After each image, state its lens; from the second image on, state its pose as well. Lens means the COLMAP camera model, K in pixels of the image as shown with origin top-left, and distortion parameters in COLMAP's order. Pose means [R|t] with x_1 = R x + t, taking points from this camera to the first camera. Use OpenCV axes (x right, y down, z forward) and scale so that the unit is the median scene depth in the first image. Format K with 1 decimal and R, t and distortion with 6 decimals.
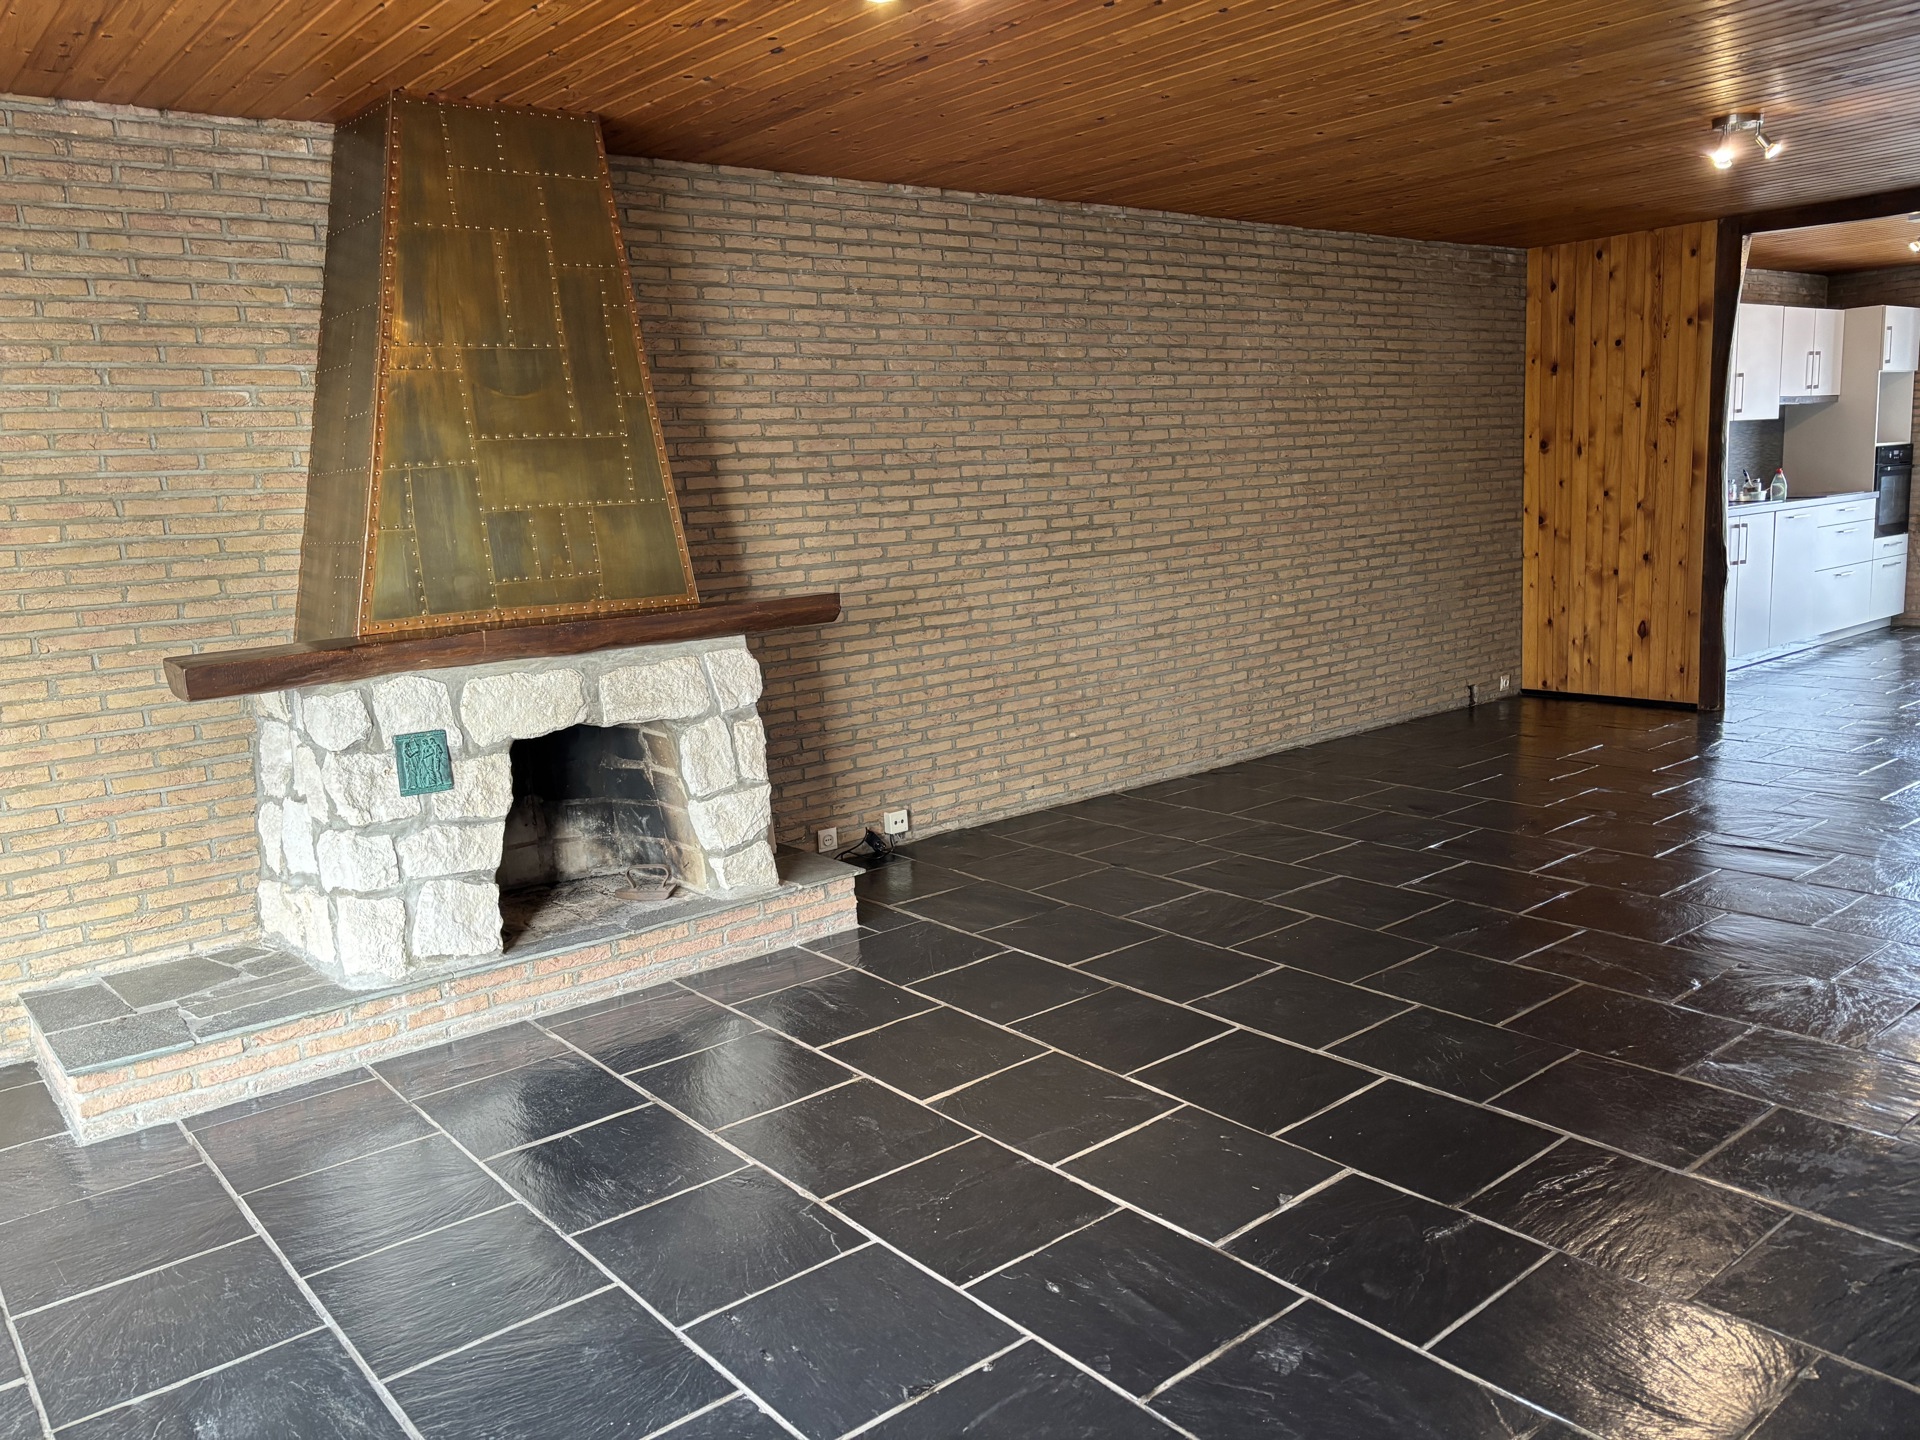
lens RADIAL K [[1443.6, 0, 927.0], [0, 1443.6, 754.7], [0, 0, 1]] dist [0.051696, -0.059344]
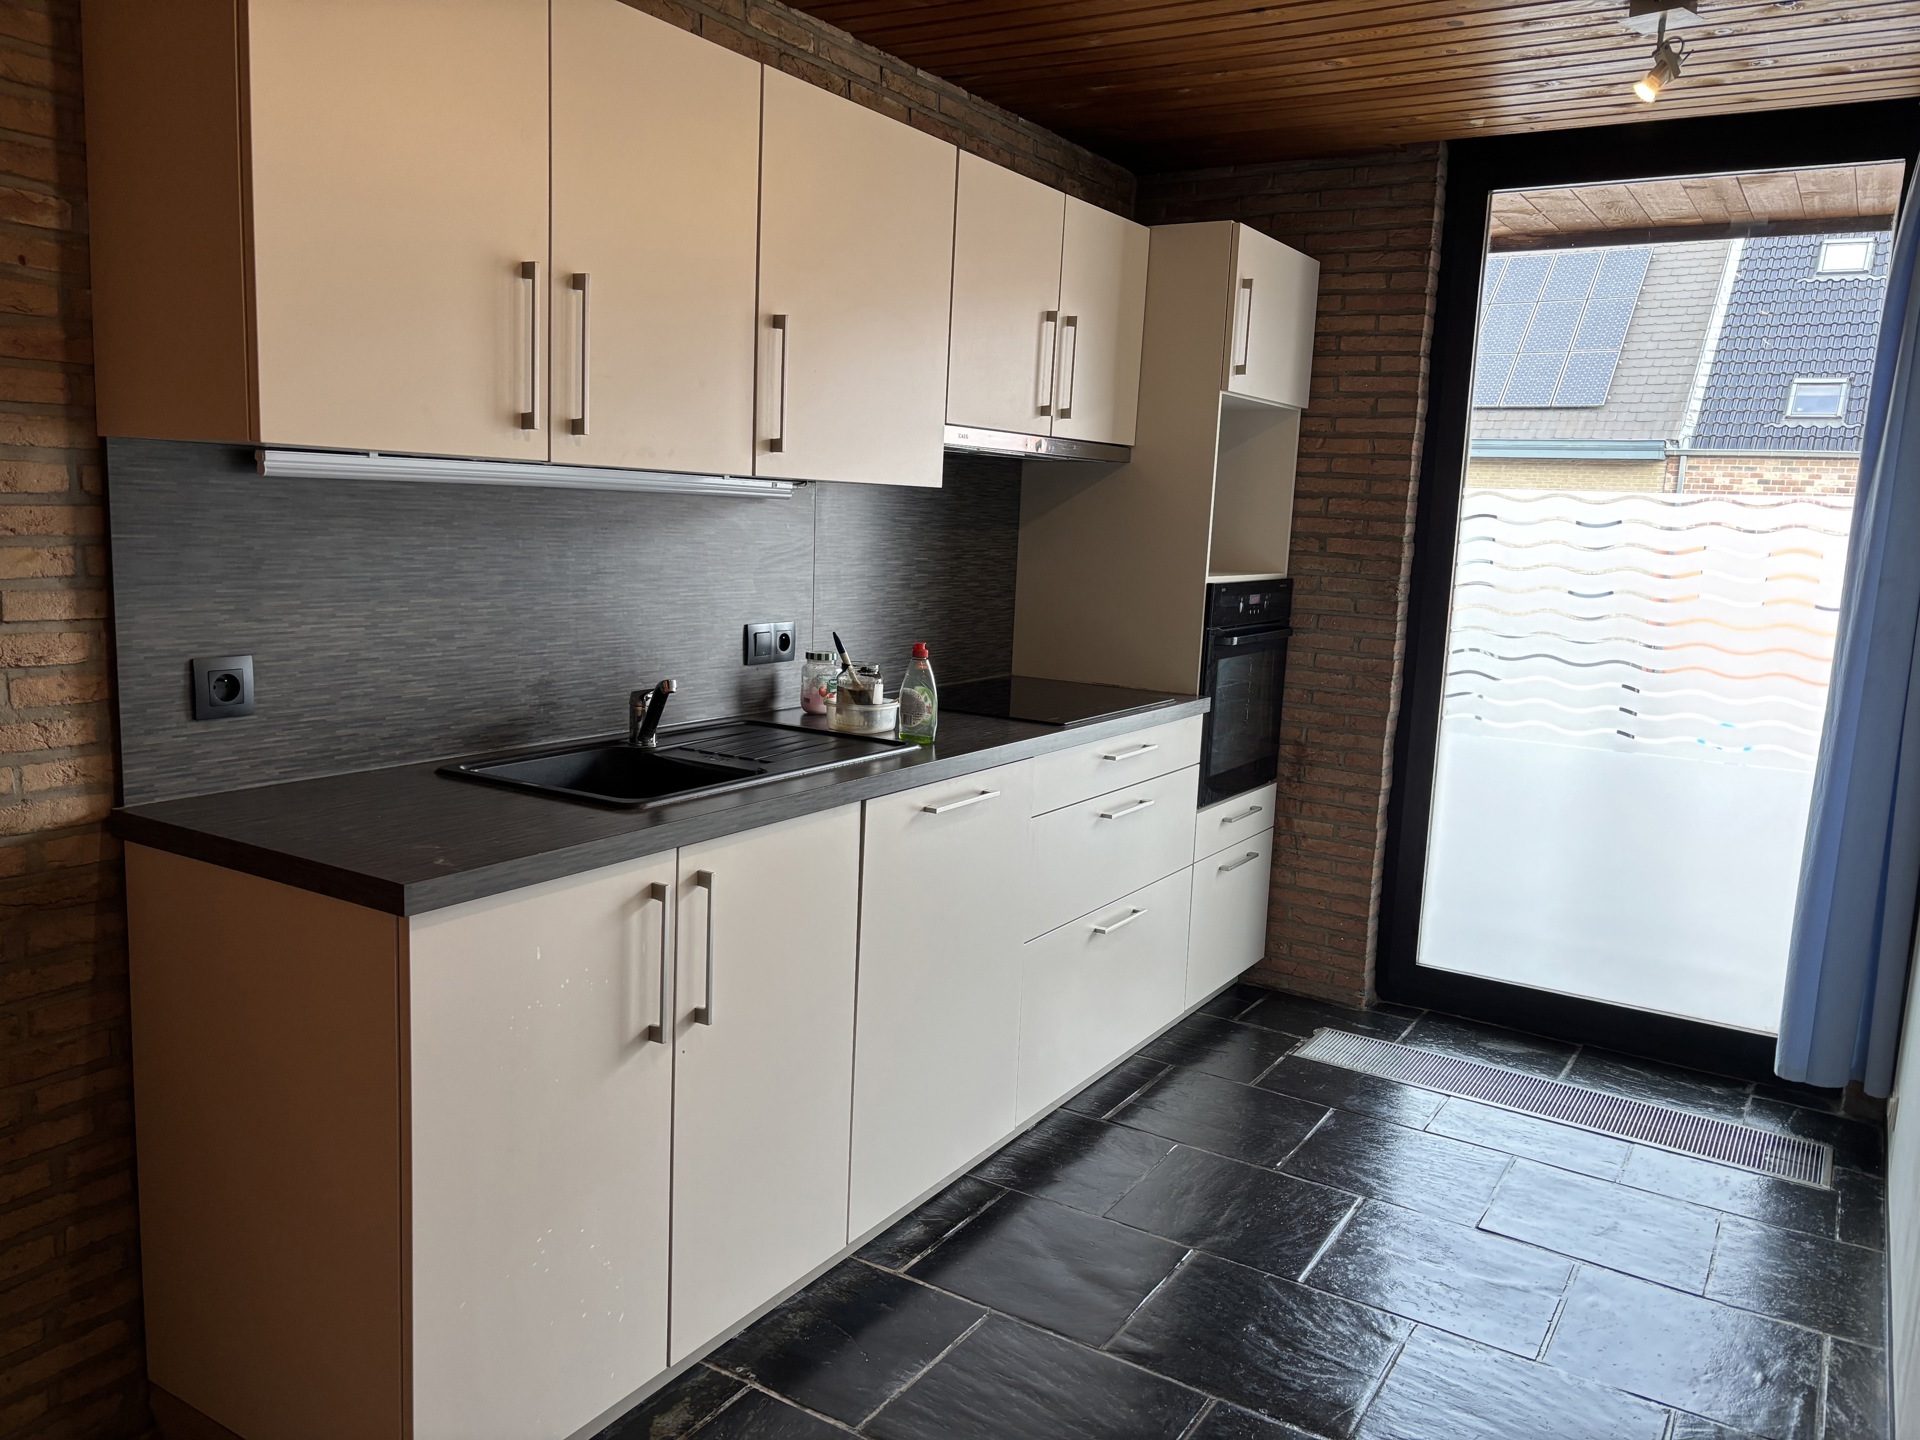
lens RADIAL K [[1443.6, 0, 949.8], [0, 1443.6, 727.8], [0, 0, 1]] dist [0.051696, -0.059344]
pose [[0.939475, 0.047605, 0.339293, 0.448991], [-0.037972, 0.998666, -0.034977, -0.154283], [-0.340506, 0.019976, 0.940030, 0.649671]]
